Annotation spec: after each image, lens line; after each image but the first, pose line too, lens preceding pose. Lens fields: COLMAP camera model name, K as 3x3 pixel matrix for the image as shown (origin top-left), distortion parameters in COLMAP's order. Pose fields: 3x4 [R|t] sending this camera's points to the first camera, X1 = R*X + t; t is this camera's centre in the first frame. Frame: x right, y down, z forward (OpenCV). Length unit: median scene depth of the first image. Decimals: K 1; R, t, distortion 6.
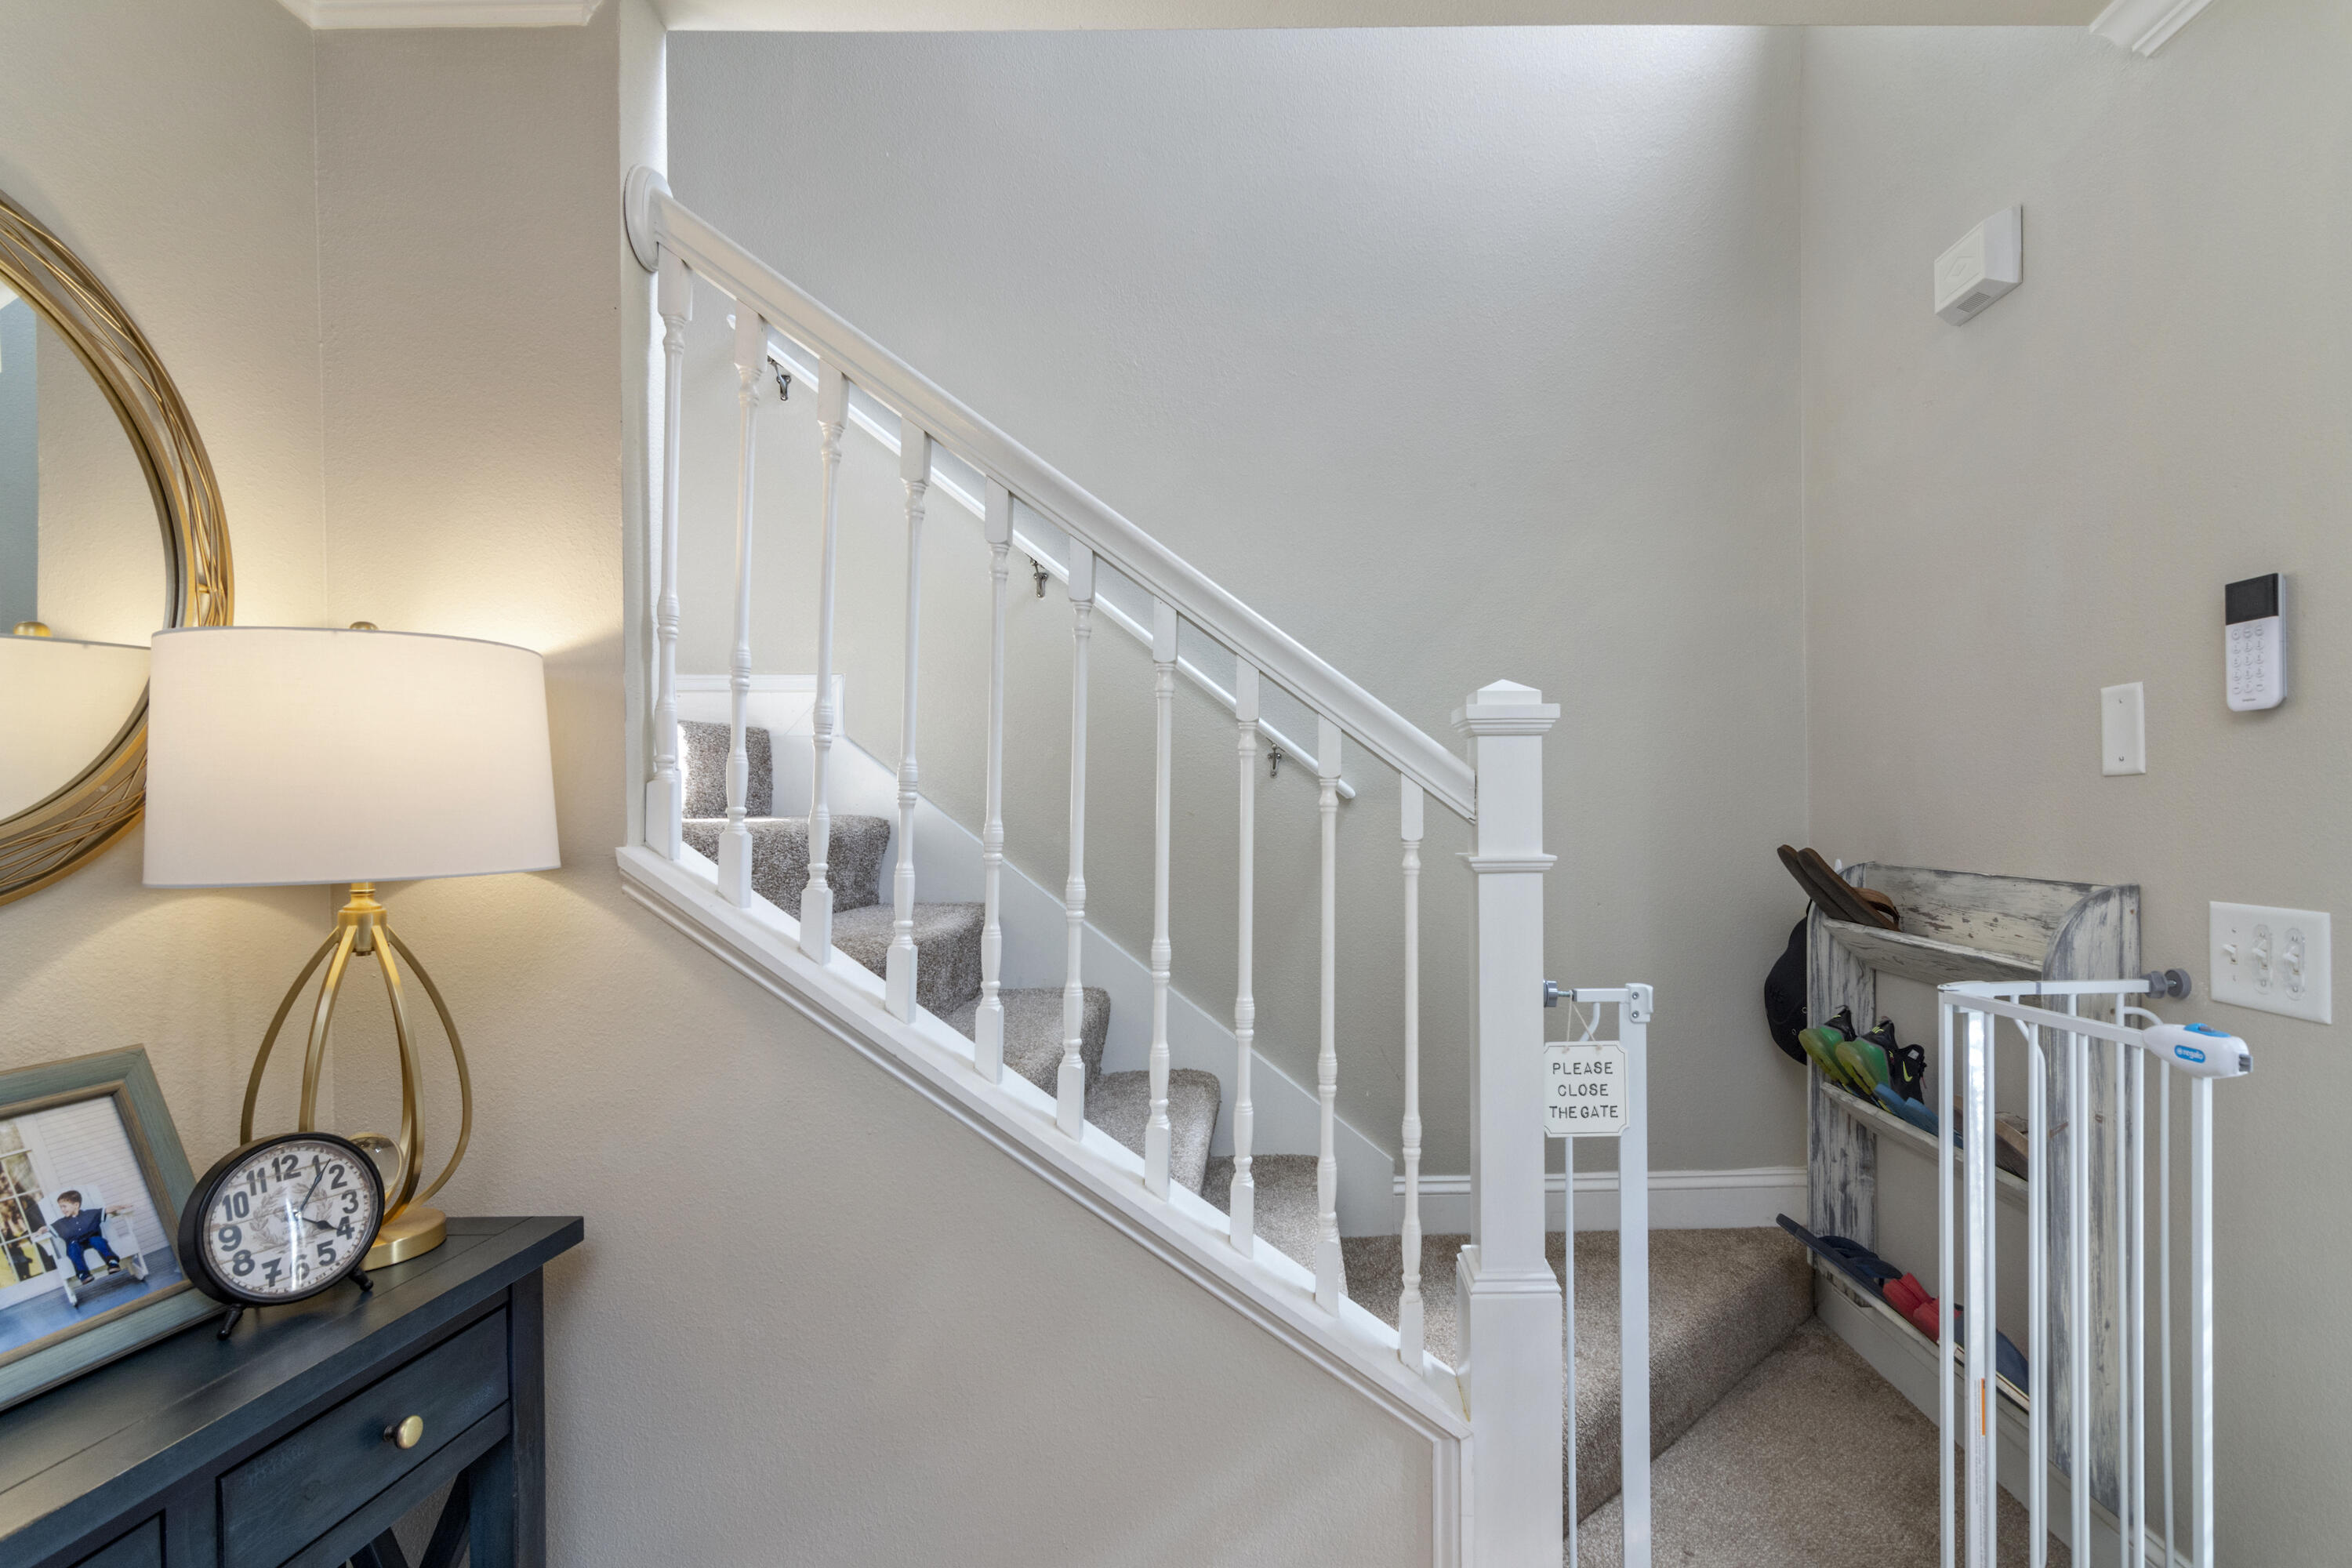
lens RADIAL K [[1252.9, 0, 1181.7], [0, 1252.9, 804.2], [0, 0, 1]] dist [-0.003796, -0.000106]
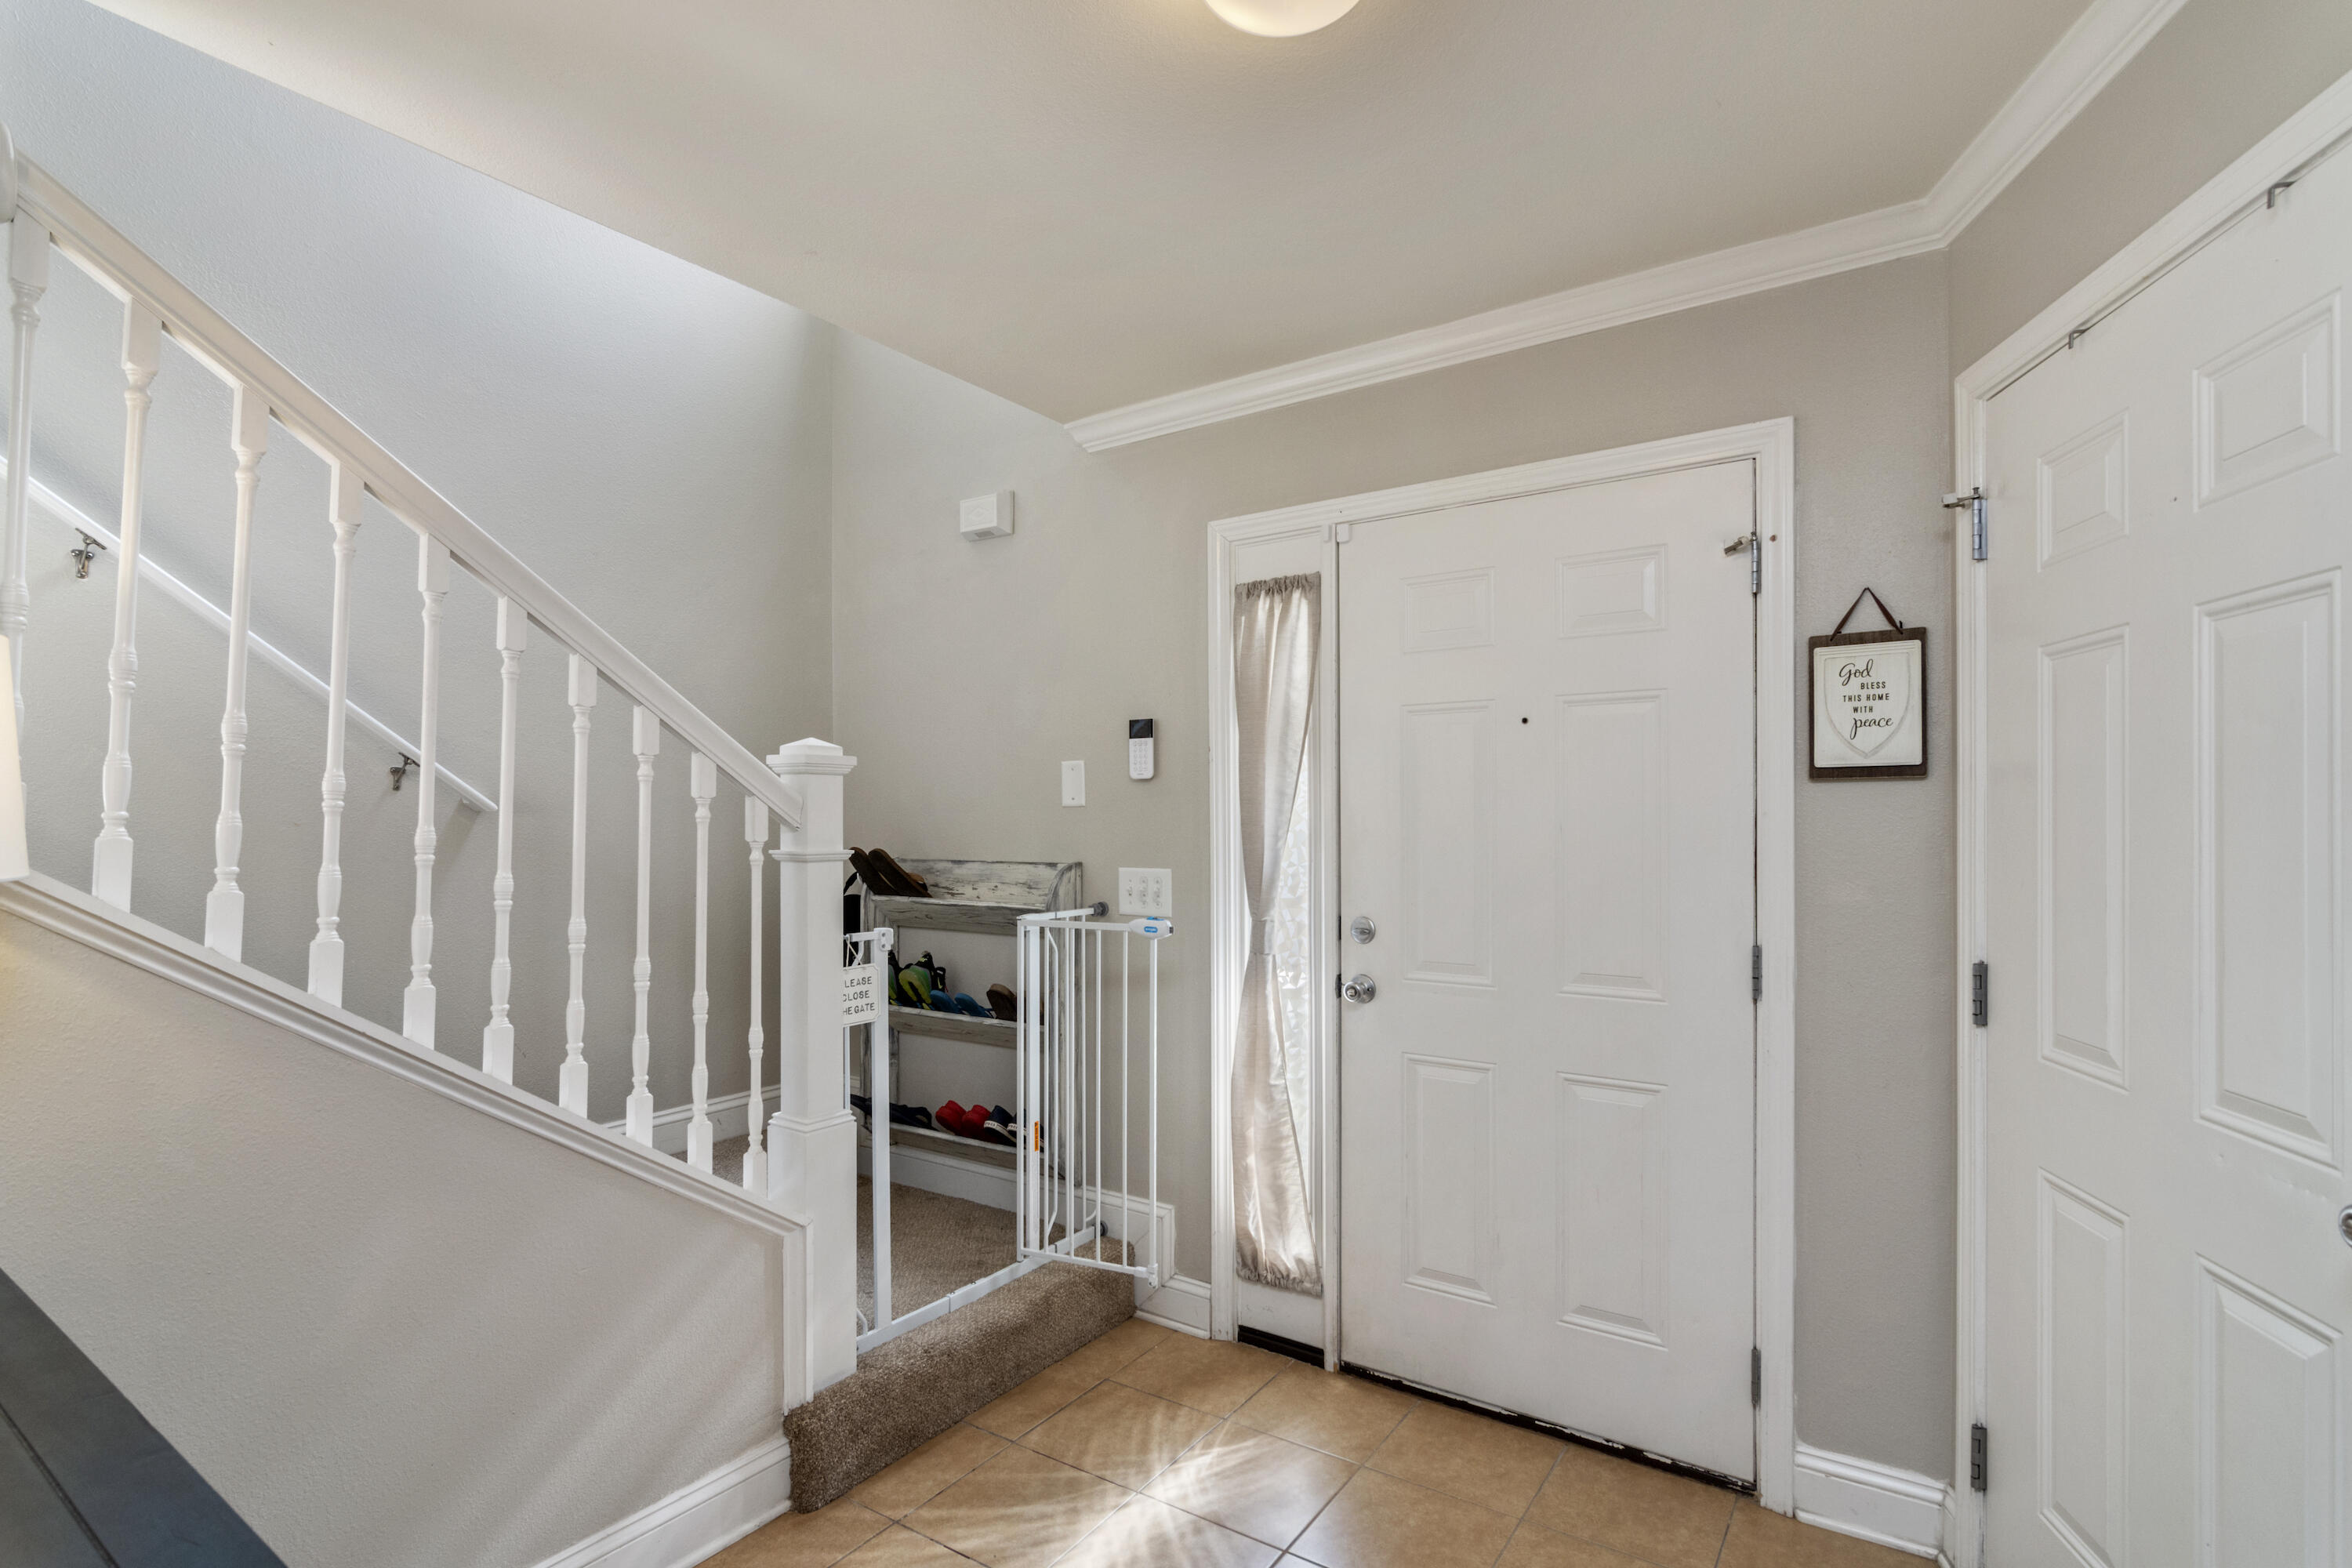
lens RADIAL K [[1138.8, 0, 1184.8], [0, 1138.8, 793.6], [0, 0, 1]] dist [-0.000639, 0.000942]
pose [[0.586023, 0.028592, 0.809790, -0.620754], [-0.007988, 0.999533, -0.029511, 0.007742], [-0.810255, 0.010826, 0.585978, -0.204011]]
